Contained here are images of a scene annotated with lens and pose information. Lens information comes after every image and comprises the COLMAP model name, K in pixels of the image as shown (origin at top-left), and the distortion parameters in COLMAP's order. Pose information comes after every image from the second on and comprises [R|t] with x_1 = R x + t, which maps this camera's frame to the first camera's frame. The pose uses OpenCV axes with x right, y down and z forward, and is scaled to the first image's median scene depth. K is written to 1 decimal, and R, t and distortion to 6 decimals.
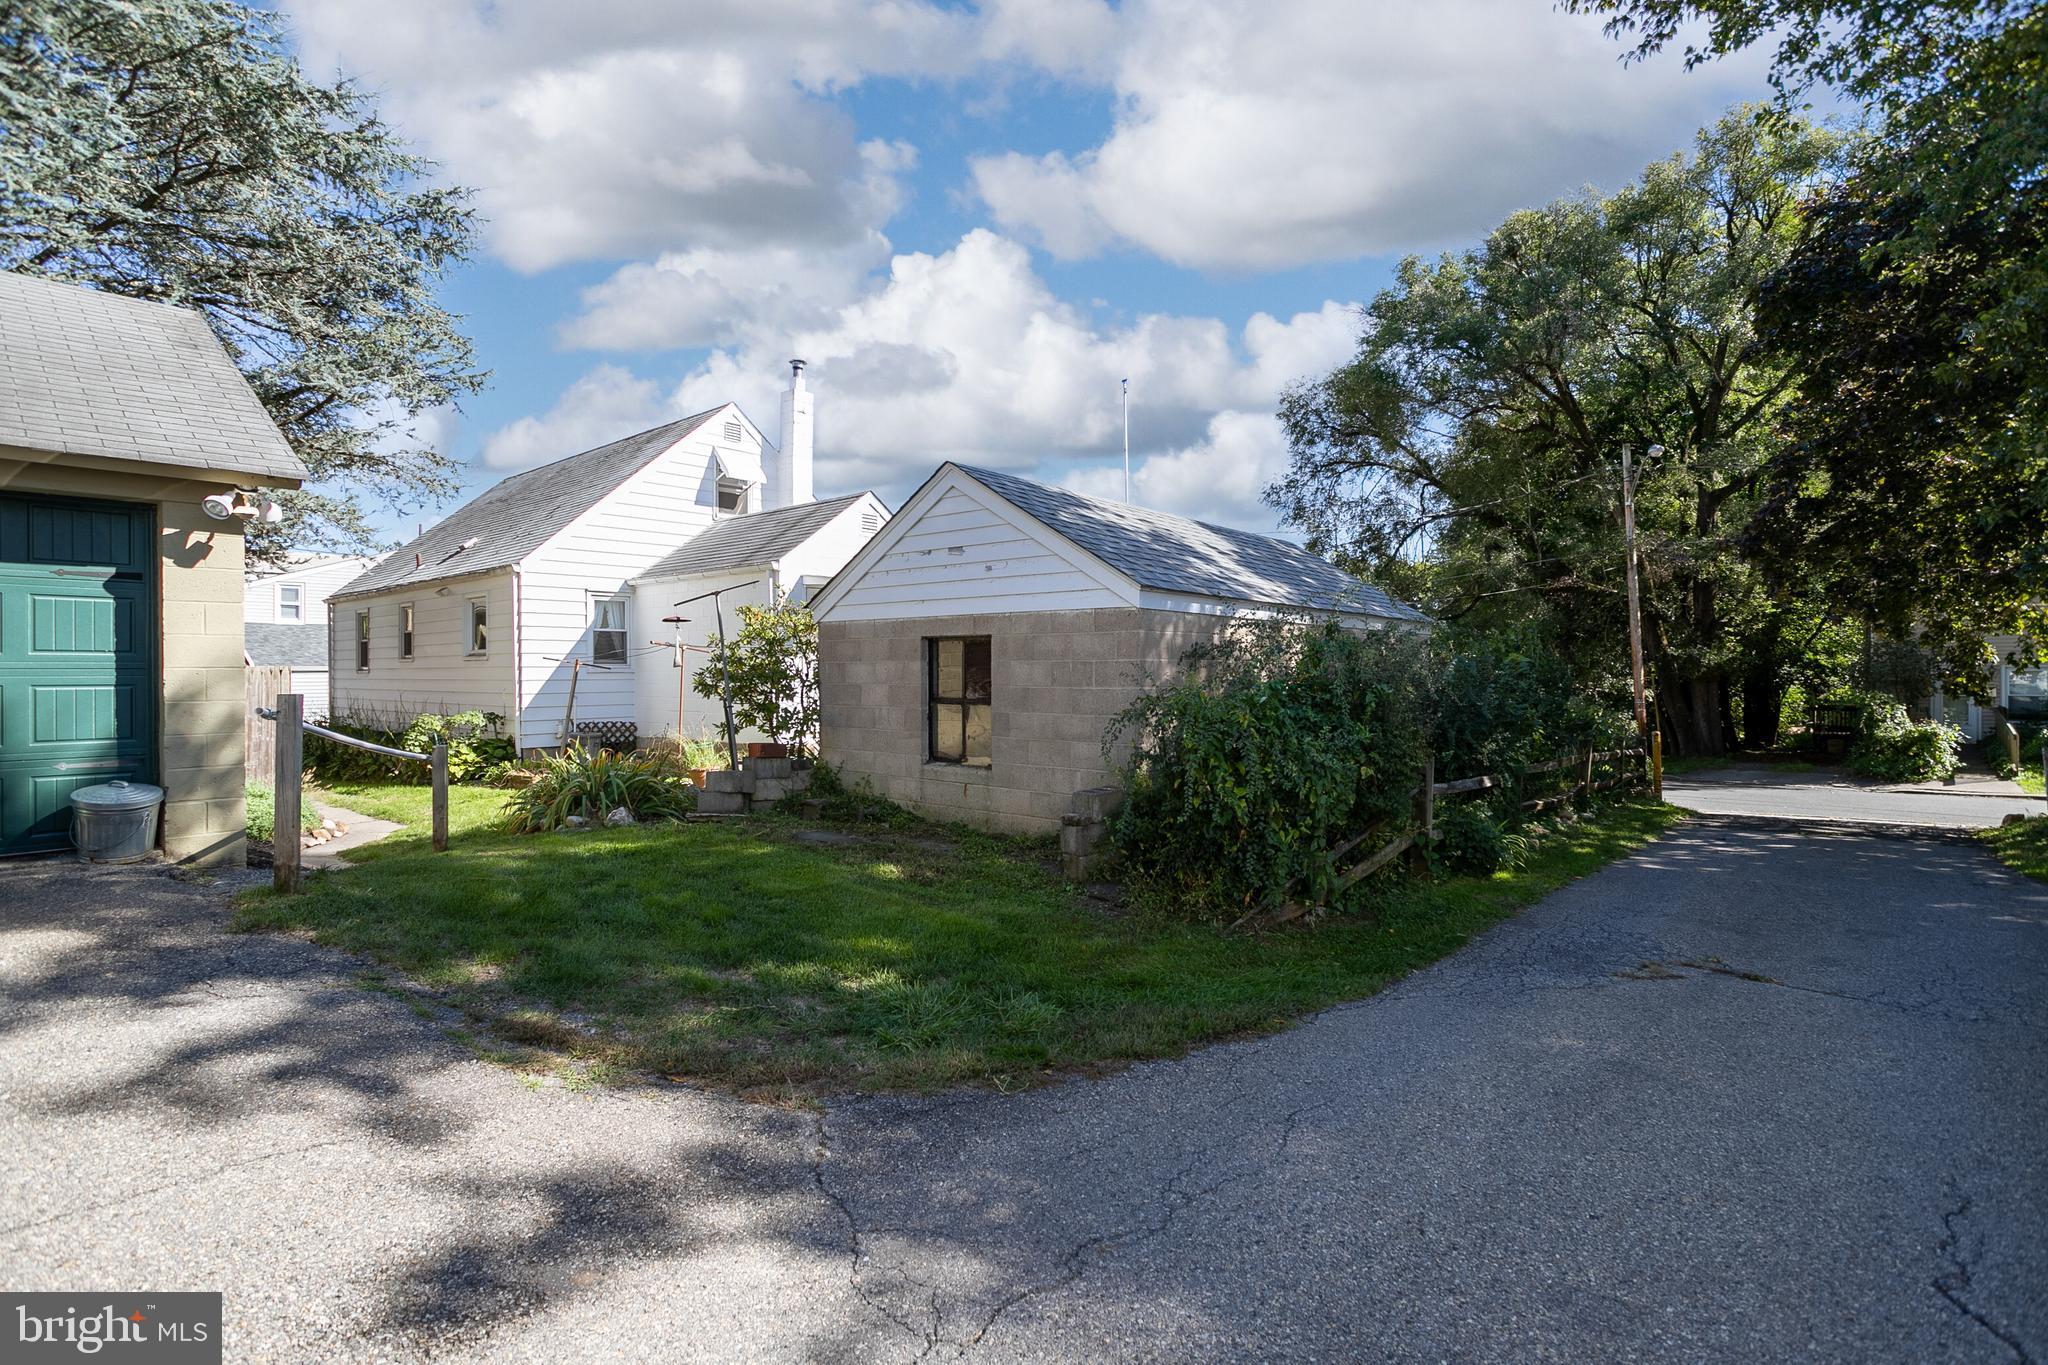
lens RADIAL K [[992.6, 0, 1011.6], [0, 992.6, 680.3], [0, 0, 1]] dist [-0.041480, 0.024599]
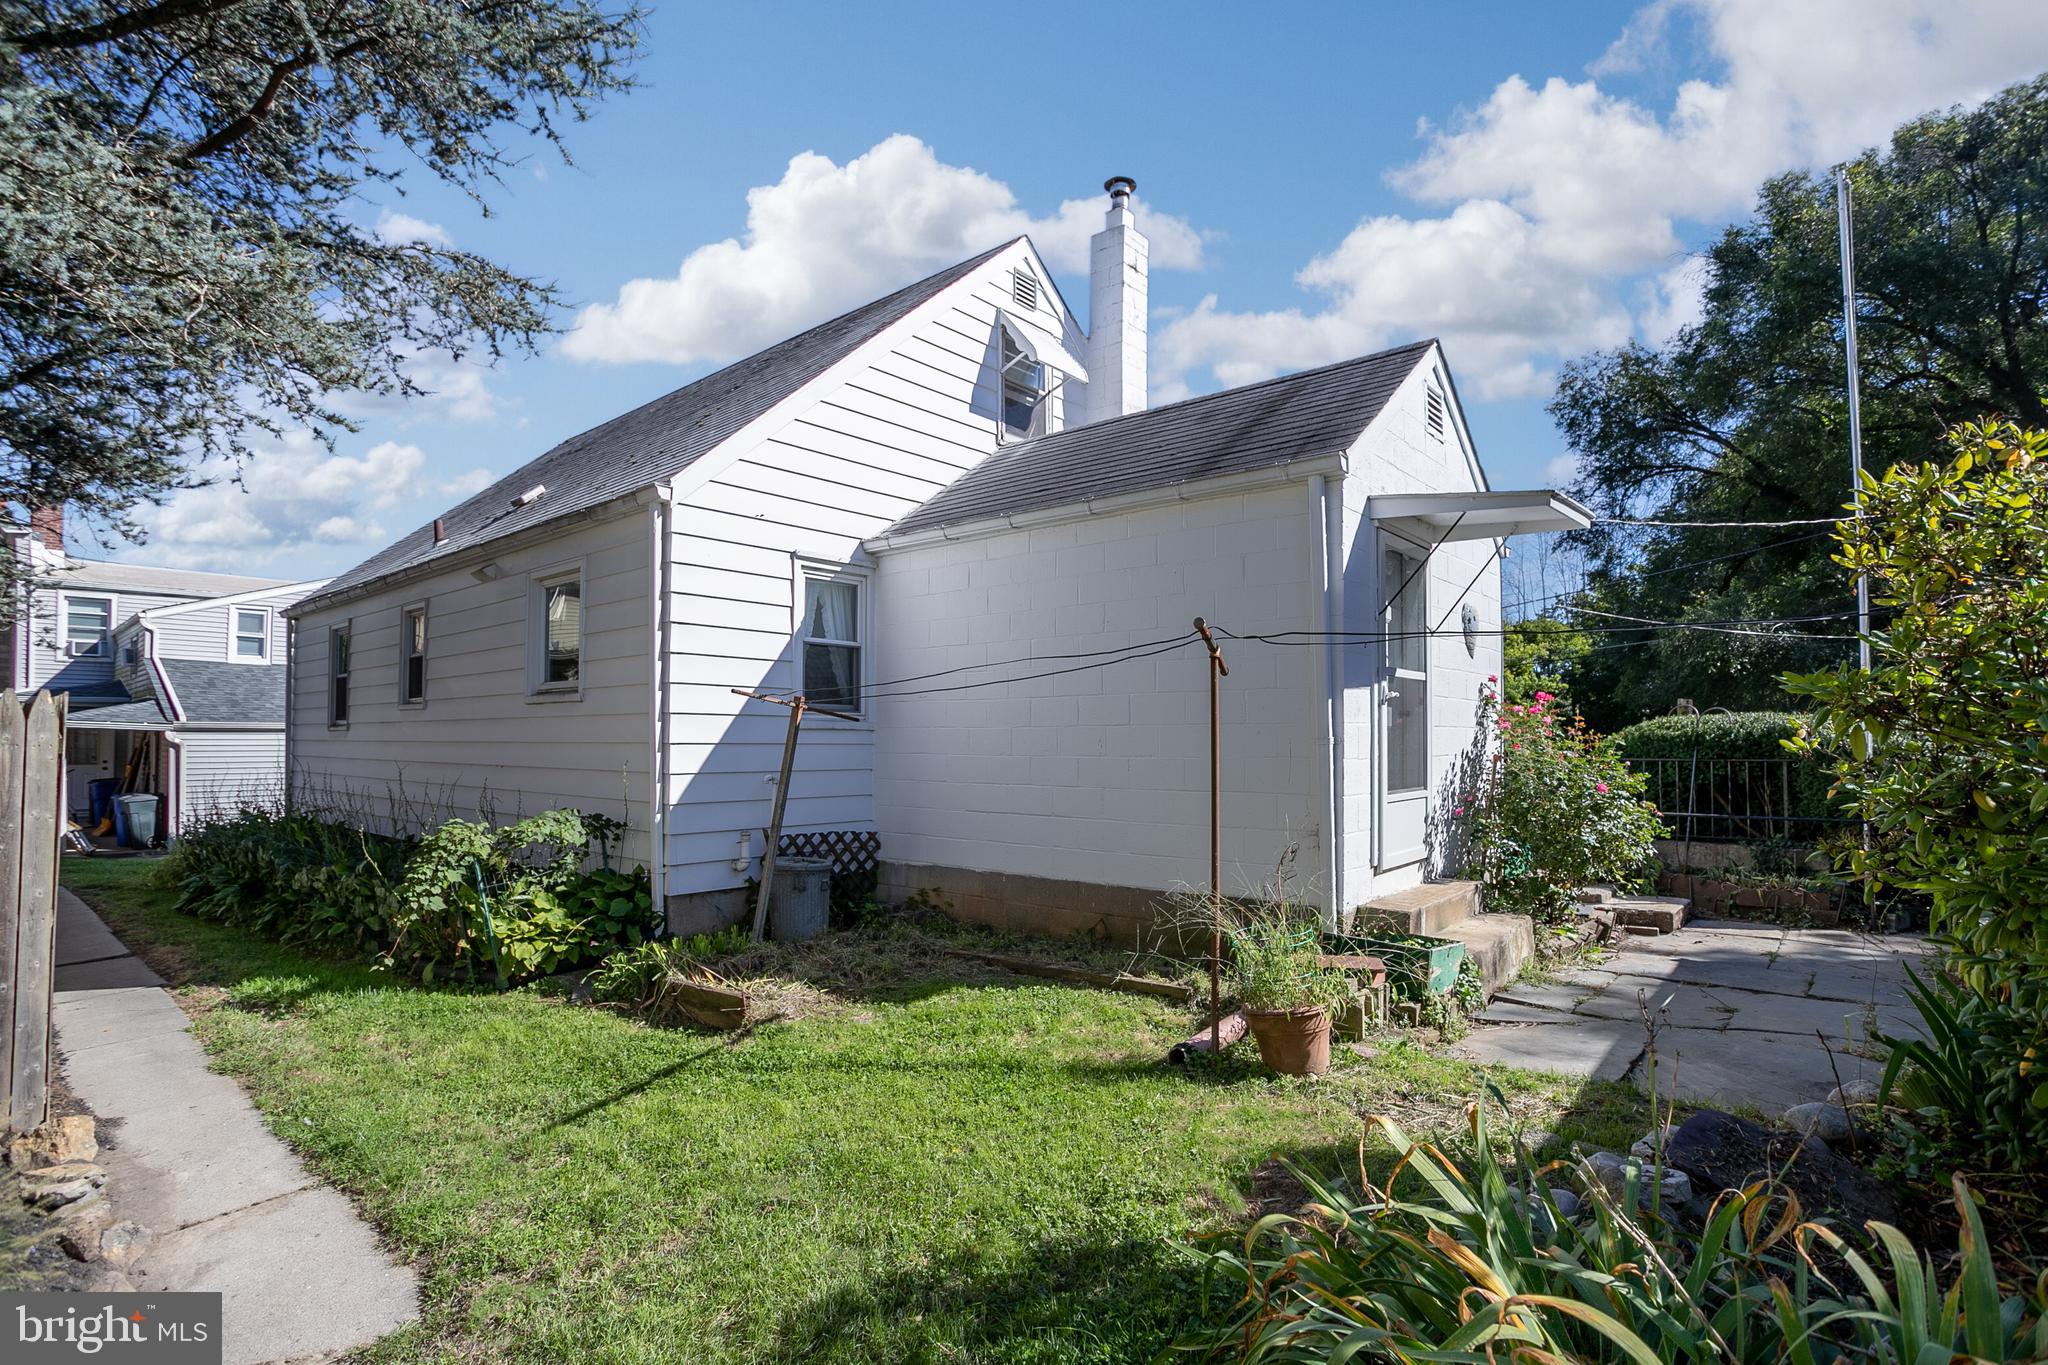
lens RADIAL K [[1006.1, 0, 1018.2], [0, 1006.1, 724.0], [0, 0, 1]] dist [-0.055913, 0.025088]
pose [[0.999991, 0.004019, -0.001506, -0.301705], [-0.004054, 0.999708, -0.023841, 0.001094], [0.001410, 0.023847, 0.999715, 0.486653]]
